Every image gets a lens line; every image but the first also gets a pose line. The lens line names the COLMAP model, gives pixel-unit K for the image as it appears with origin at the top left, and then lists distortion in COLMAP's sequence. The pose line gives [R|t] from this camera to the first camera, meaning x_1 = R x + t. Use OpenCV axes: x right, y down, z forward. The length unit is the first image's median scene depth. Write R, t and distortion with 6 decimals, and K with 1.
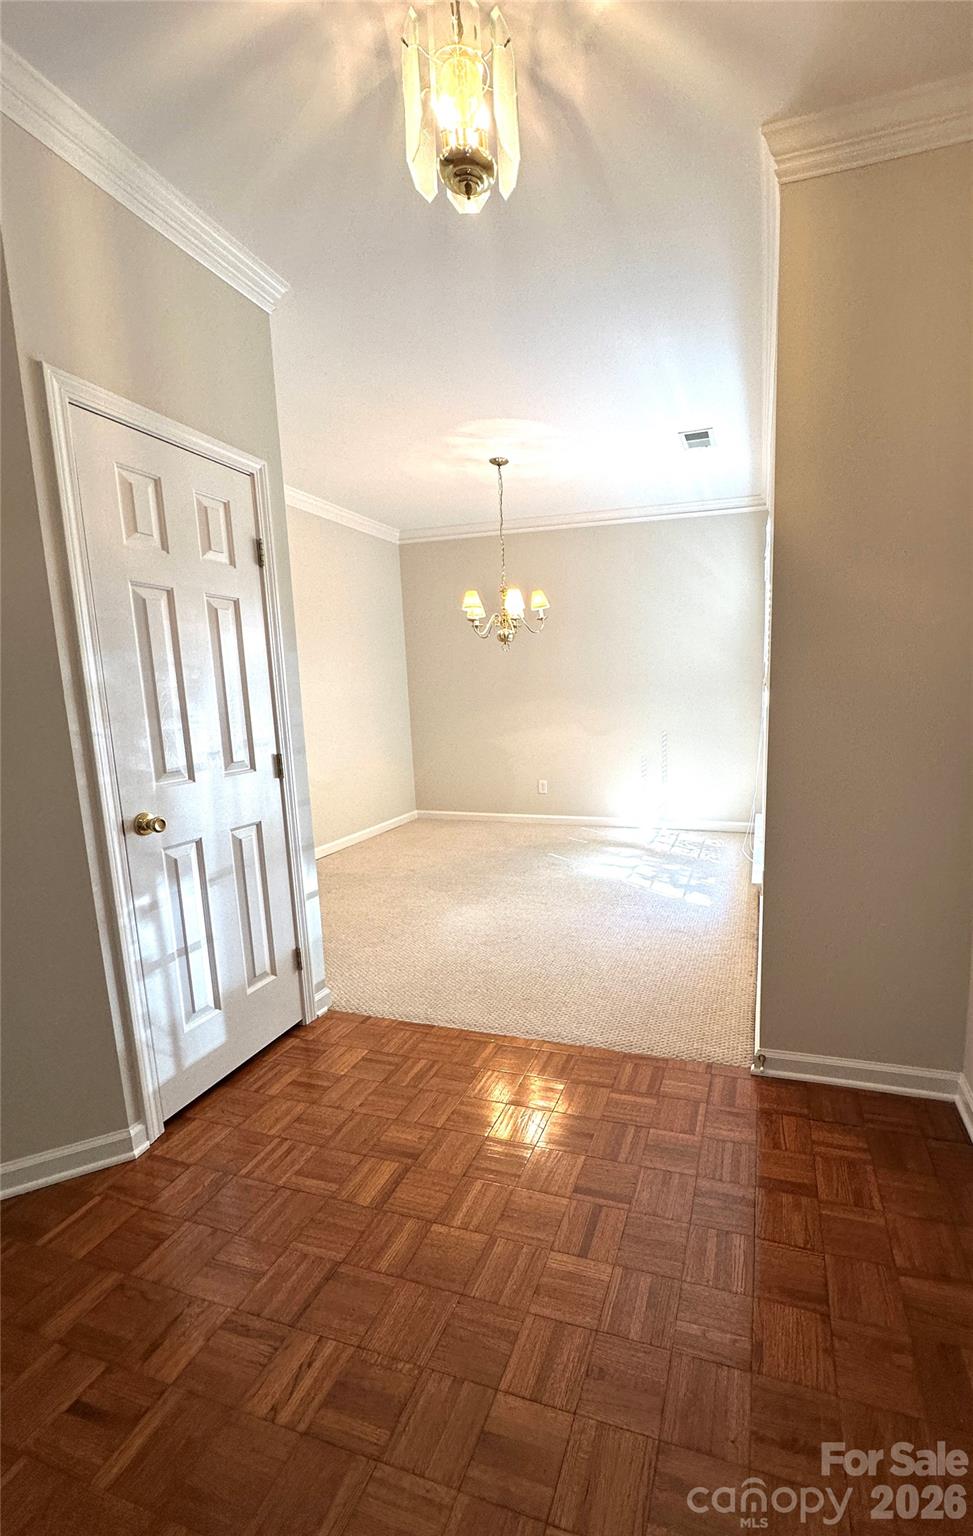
lens RADIAL K [[631.9, 0, 574.8], [0, 631.9, 771.0], [0, 0, 1]] dist [-0.000287, -0.000003]
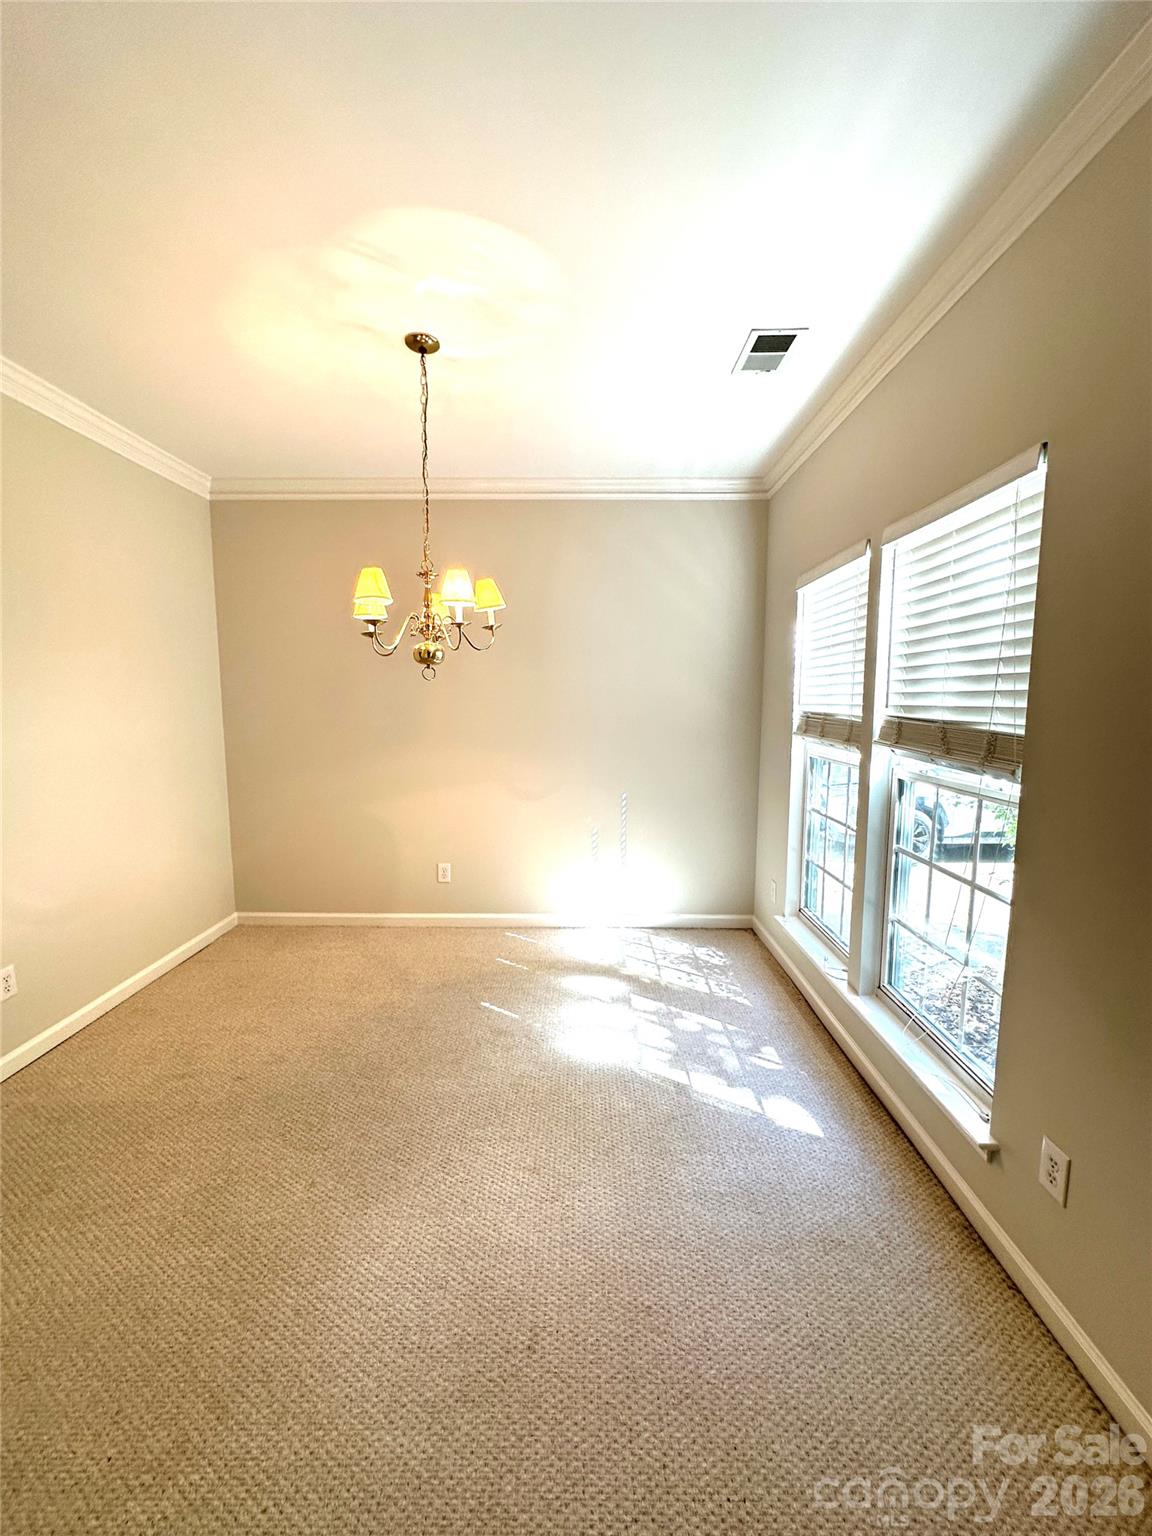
lens RADIAL K [[626.8, 0, 572.1], [0, 626.8, 760.8], [0, 0, 1]] dist [-0.002173, -0.000266]
pose [[0.962836, -0.002062, 0.270078, -0.137522], [0.012237, 0.999277, -0.035996, -0.095352], [-0.269808, 0.037963, 0.962165, 0.427166]]
